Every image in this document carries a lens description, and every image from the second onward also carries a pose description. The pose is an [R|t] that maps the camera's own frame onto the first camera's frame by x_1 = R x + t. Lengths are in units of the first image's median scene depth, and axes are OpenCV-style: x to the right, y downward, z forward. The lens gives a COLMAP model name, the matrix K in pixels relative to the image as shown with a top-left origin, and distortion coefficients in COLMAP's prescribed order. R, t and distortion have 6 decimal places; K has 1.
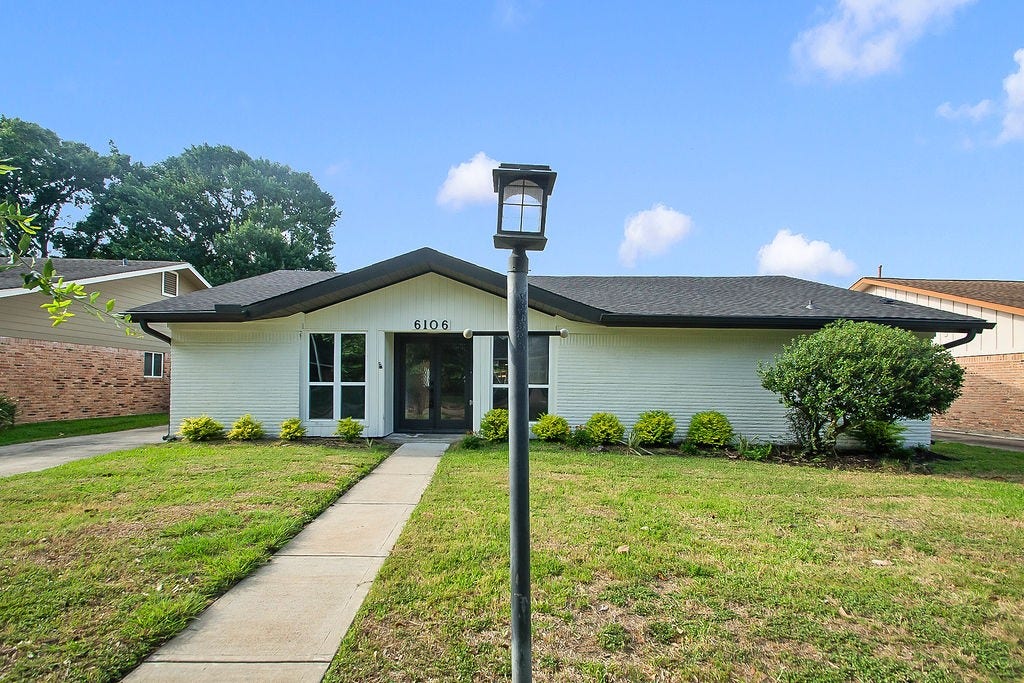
lens RADIAL K [[473.8, 0, 510.8], [0, 473.8, 352.4], [0, 0, 1]] dist [0.000736, -0.000005]
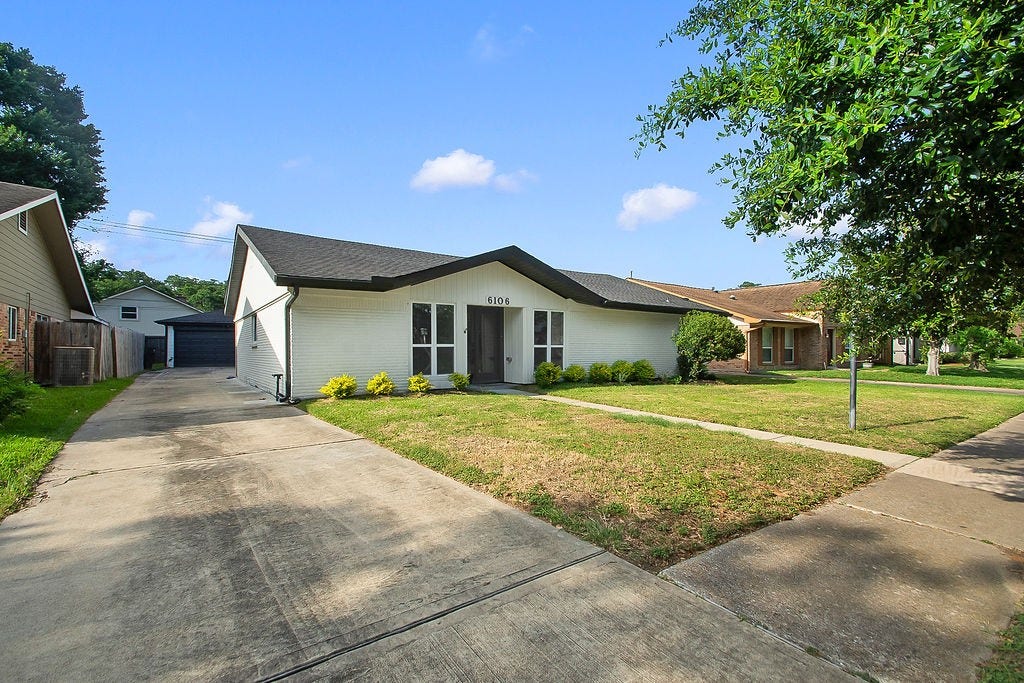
lens RADIAL K [[444.3, 0, 518.0], [0, 444.3, 347.1], [0, 0, 1]] dist [-0.001039, -0.000523]
pose [[0.792271, -0.012684, 0.610037, -0.892195], [-0.036158, 0.997051, 0.067690, -0.014874], [-0.609097, -0.075687, 0.789476, -0.034591]]
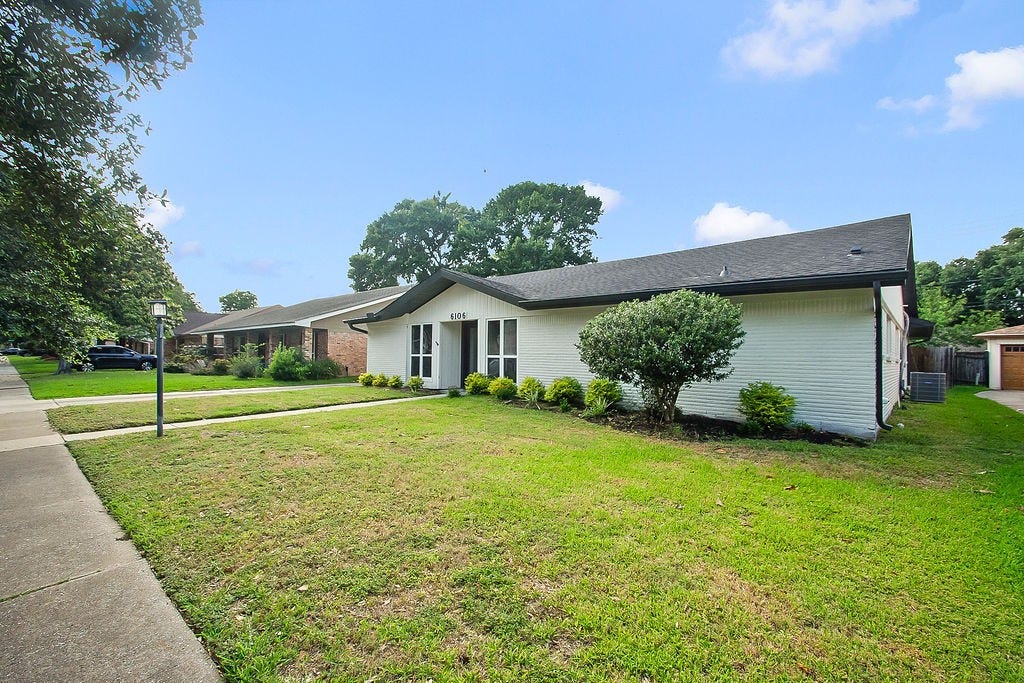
lens RADIAL K [[444.3, 0, 518.0], [0, 444.3, 347.1], [0, 0, 1]] dist [-0.001039, -0.000523]
pose [[0.760349, -0.014521, -0.649352, 0.894737], [0.038678, 0.998988, 0.022950, 0.015883], [0.648362, -0.042566, 0.760141, 0.043544]]
